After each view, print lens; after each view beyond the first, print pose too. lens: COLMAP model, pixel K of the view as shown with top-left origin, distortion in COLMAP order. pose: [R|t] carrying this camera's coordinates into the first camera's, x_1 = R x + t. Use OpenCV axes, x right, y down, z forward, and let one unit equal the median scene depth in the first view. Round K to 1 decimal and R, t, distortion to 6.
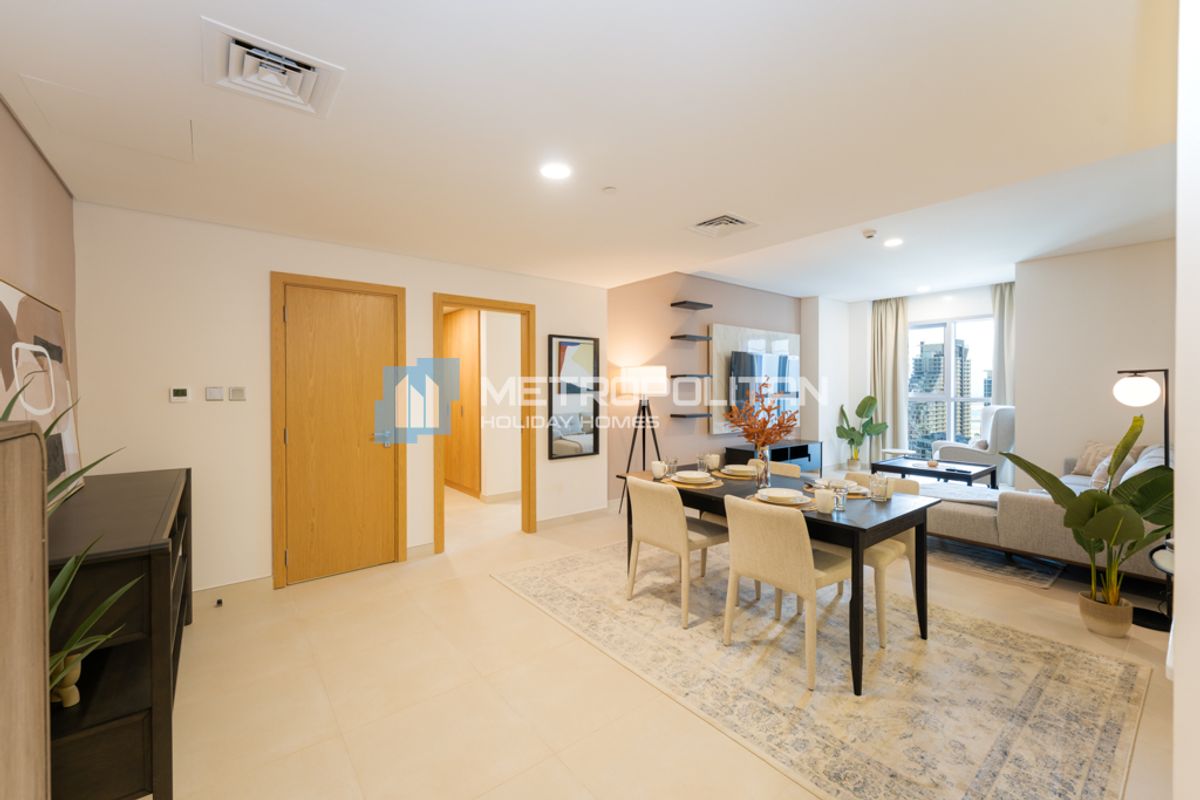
lens RADIAL K [[485.0, 0, 584.0], [0, 485.0, 392.1], [0, 0, 1]] dist [0.001234, -0.000081]
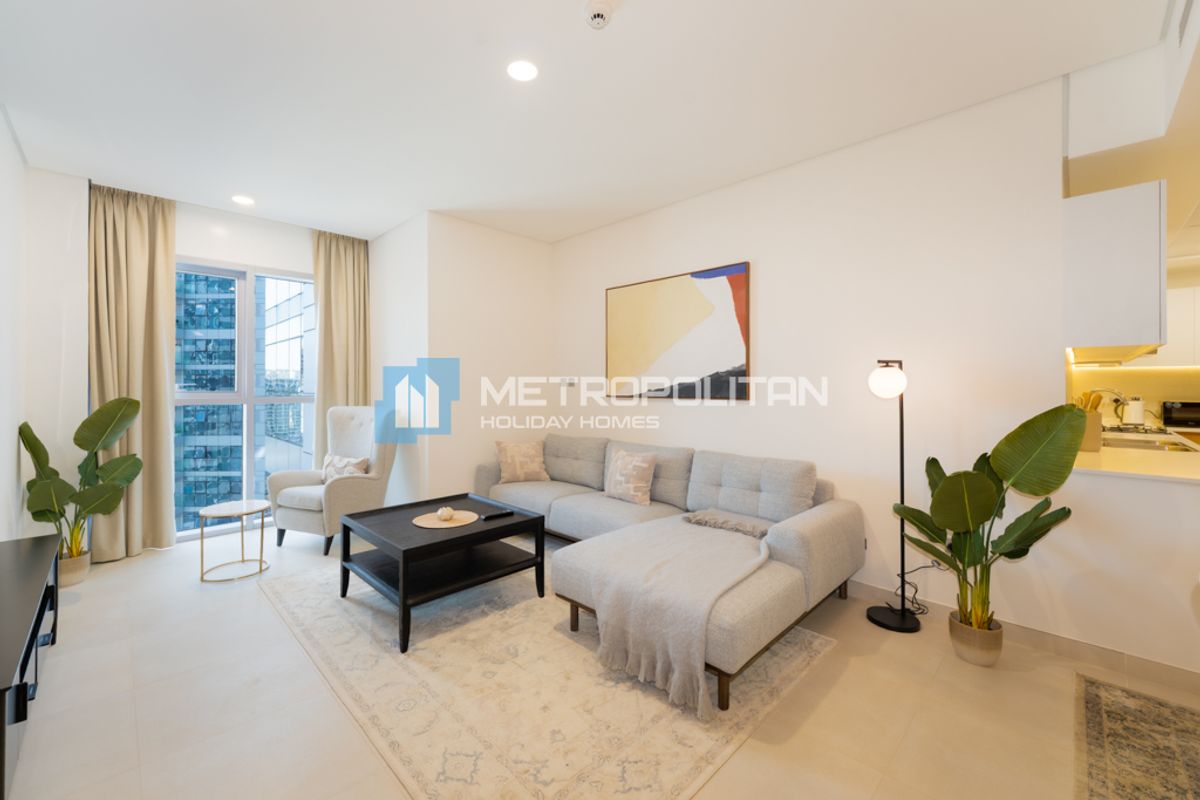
lens RADIAL K [[483.1, 0, 585.5], [0, 483.1, 384.4], [0, 0, 1]] dist [0.001139, 0.000025]
pose [[-0.121097, 0.000600, 0.992641, 0.224139], [0.008708, 0.999962, 0.000458, -0.003208], [-0.992603, 0.008700, -0.121097, 1.375777]]
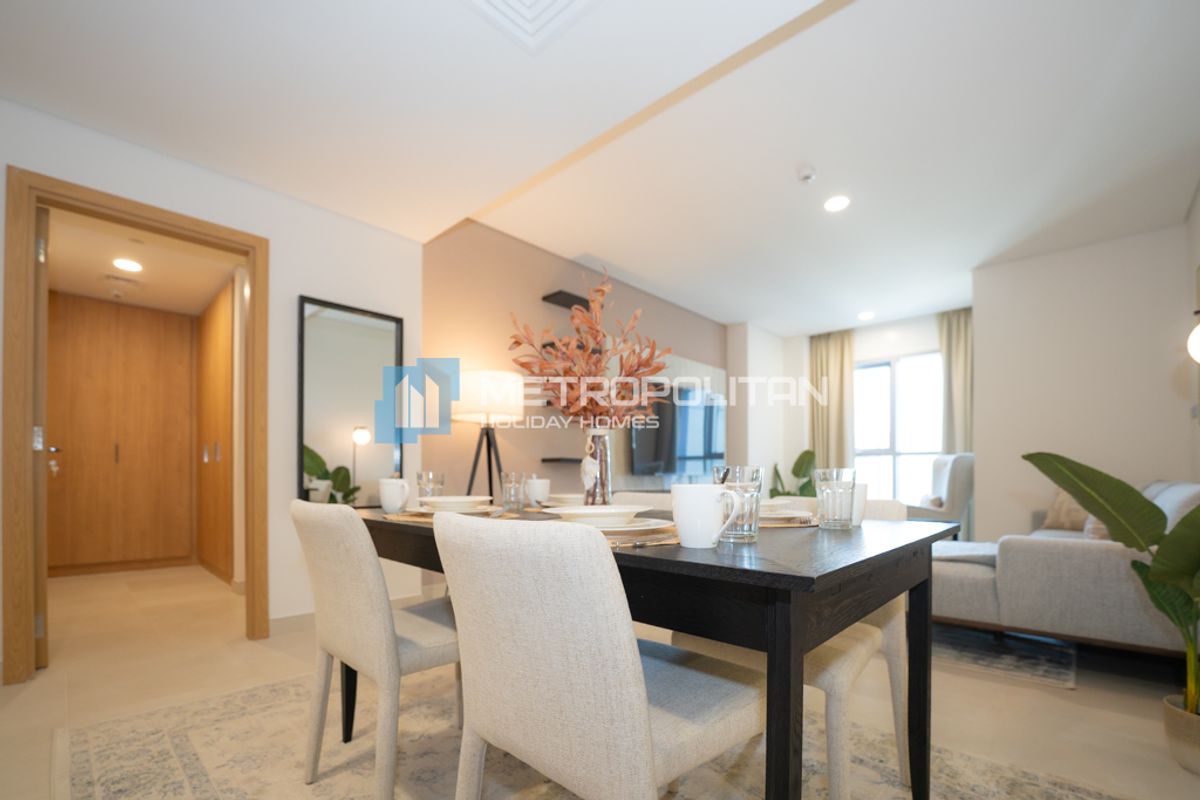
lens RADIAL K [[527.1, 0, 605.9], [0, 527.1, 471.9], [0, 0, 1]] dist [-0.039641, 0.000282]
pose [[0.985994, 0.006349, 0.166662, 0.247036], [-0.003263, 0.999818, -0.018785, 0.134653], [-0.166751, 0.017978, 0.985835, 0.431689]]
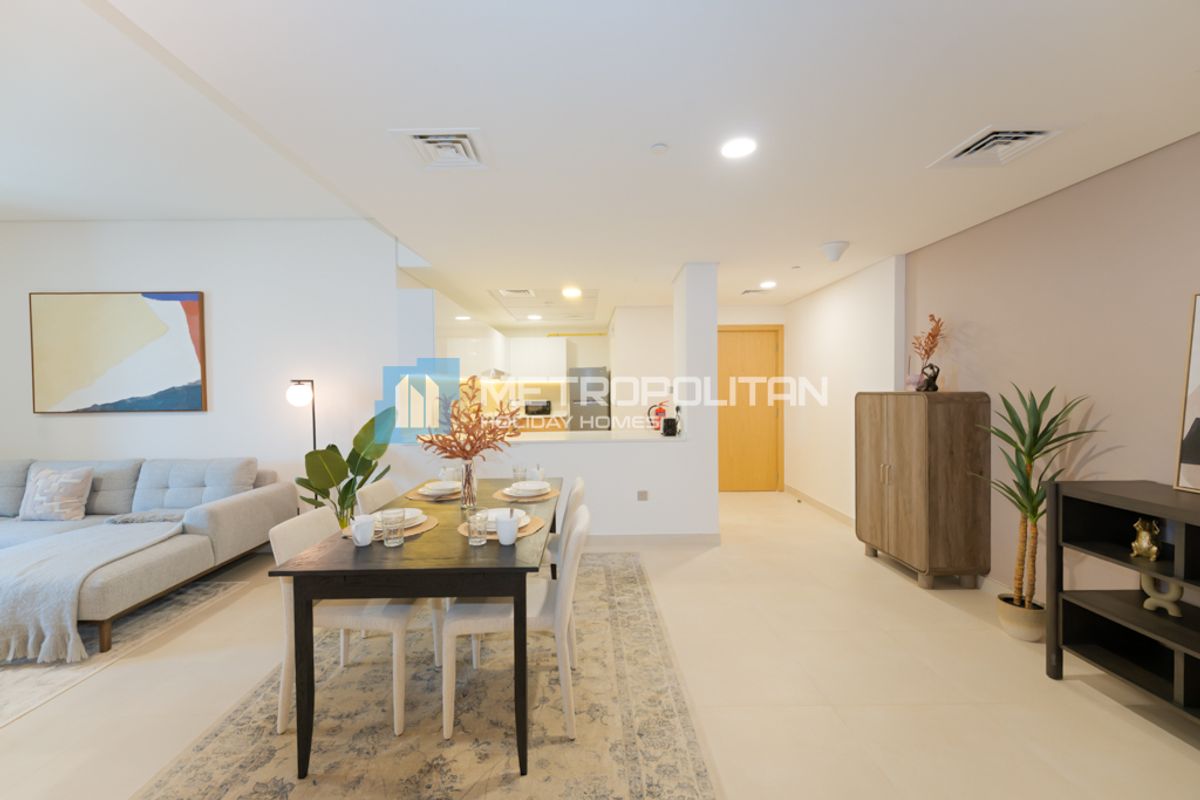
lens RADIAL K [[472.8, 0, 589.4], [0, 472.8, 395.4], [0, 0, 1]] dist [0.003489, -0.000343]
pose [[-0.800115, 0.002618, 0.599841, -0.247349], [0.018641, 0.999616, 0.020503, -0.011530], [-0.599557, 0.027586, -0.799856, 1.276271]]
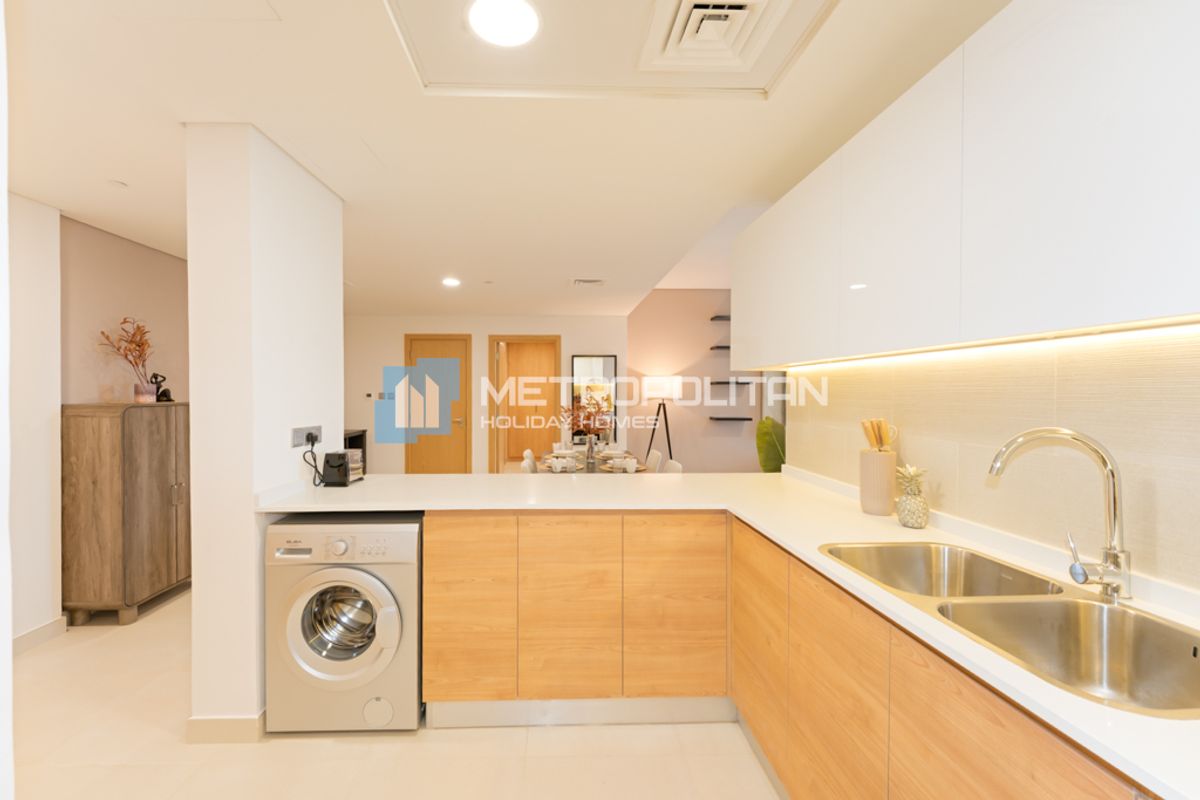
lens RADIAL K [[483.2, 0, 562.5], [0, 483.2, 389.5], [0, 0, 1]] dist [-0.000194, 0.000032]
pose [[0.804758, -0.003092, -0.593595, 0.966528], [-0.004928, 0.999917, -0.011889, -0.003168], [0.593582, 0.012493, 0.804676, -0.184546]]
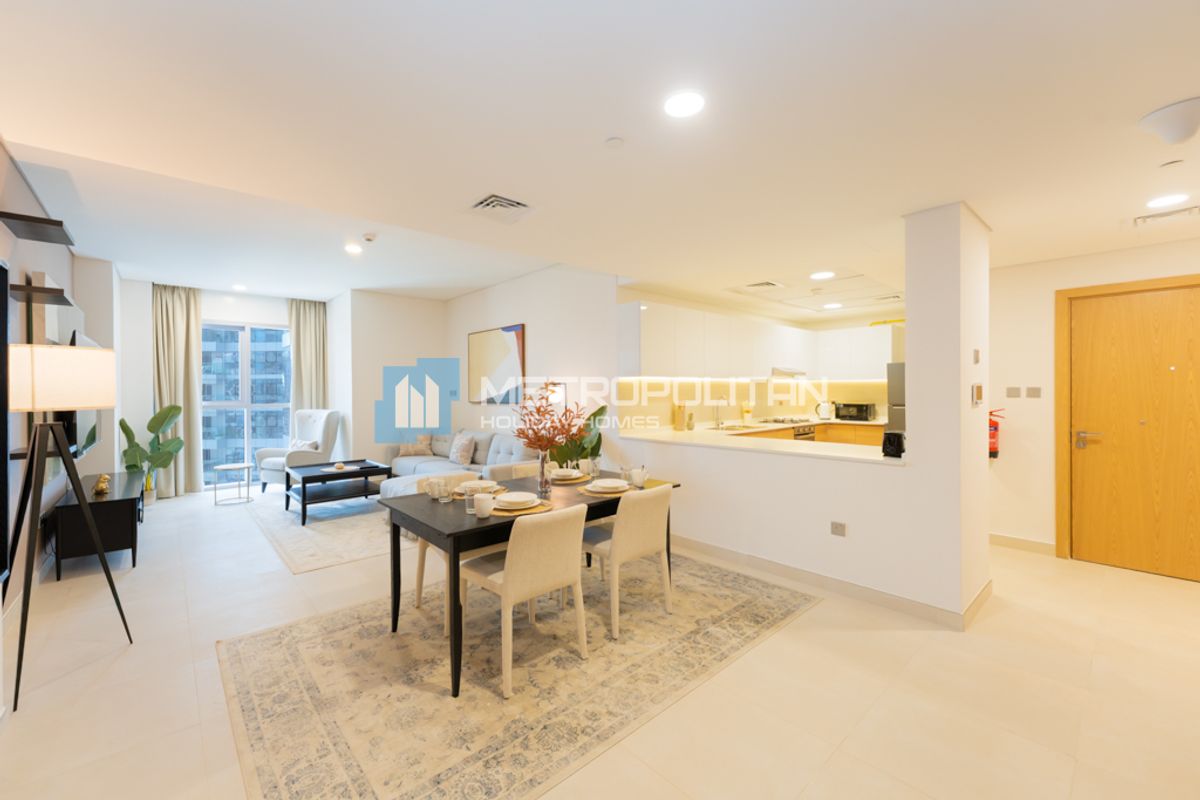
lens RADIAL K [[478.8, 0, 589.8], [0, 478.8, 393.3], [0, 0, 1]] dist [0.003275, 0.000191]
pose [[-0.075491, -0.003874, 0.997139, -0.531236], [0.015306, 0.999870, 0.005043, -0.011038], [-0.997029, 0.015643, -0.075422, 0.815634]]
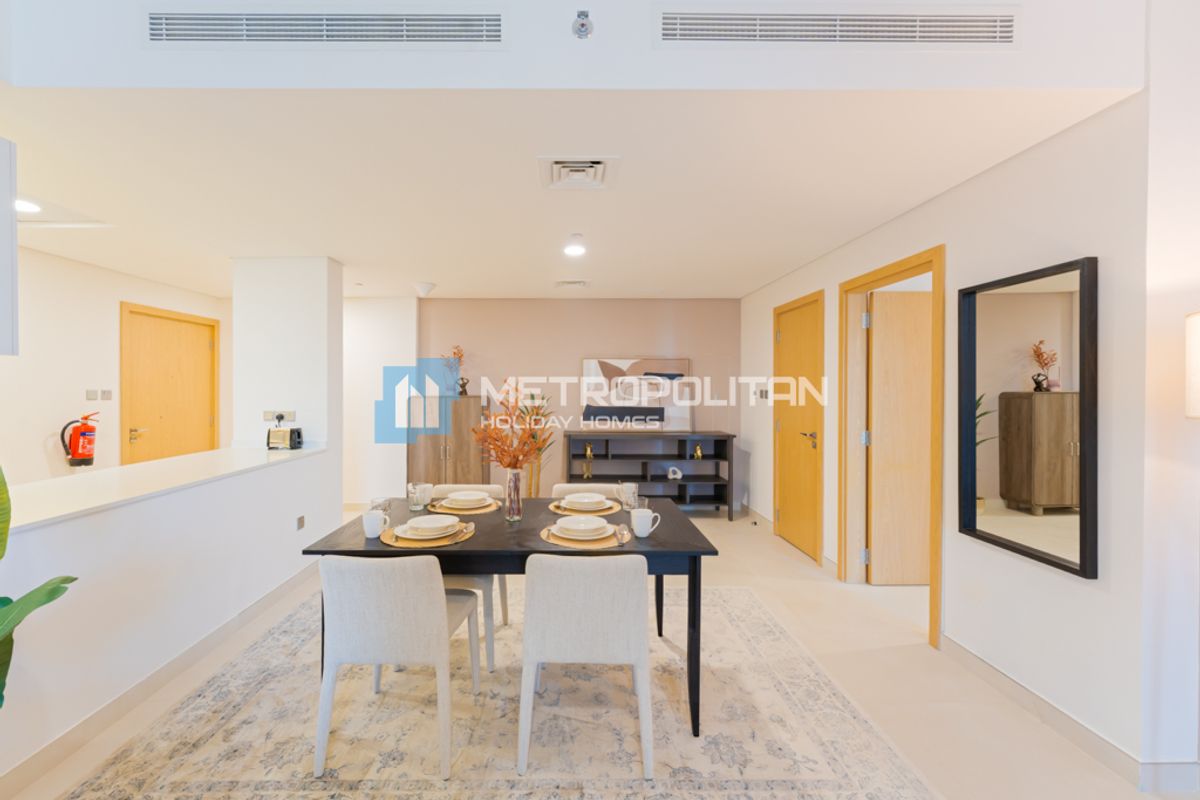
lens RADIAL K [[488.0, 0, 561.8], [0, 488.0, 389.1], [0, 0, 1]] dist [-0.000398, -0.000039]
pose [[-0.616350, 0.004673, -0.787459, 0.790174], [-0.004396, 0.999946, 0.009375, -0.021394], [0.787460, 0.009240, -0.616296, 1.296194]]
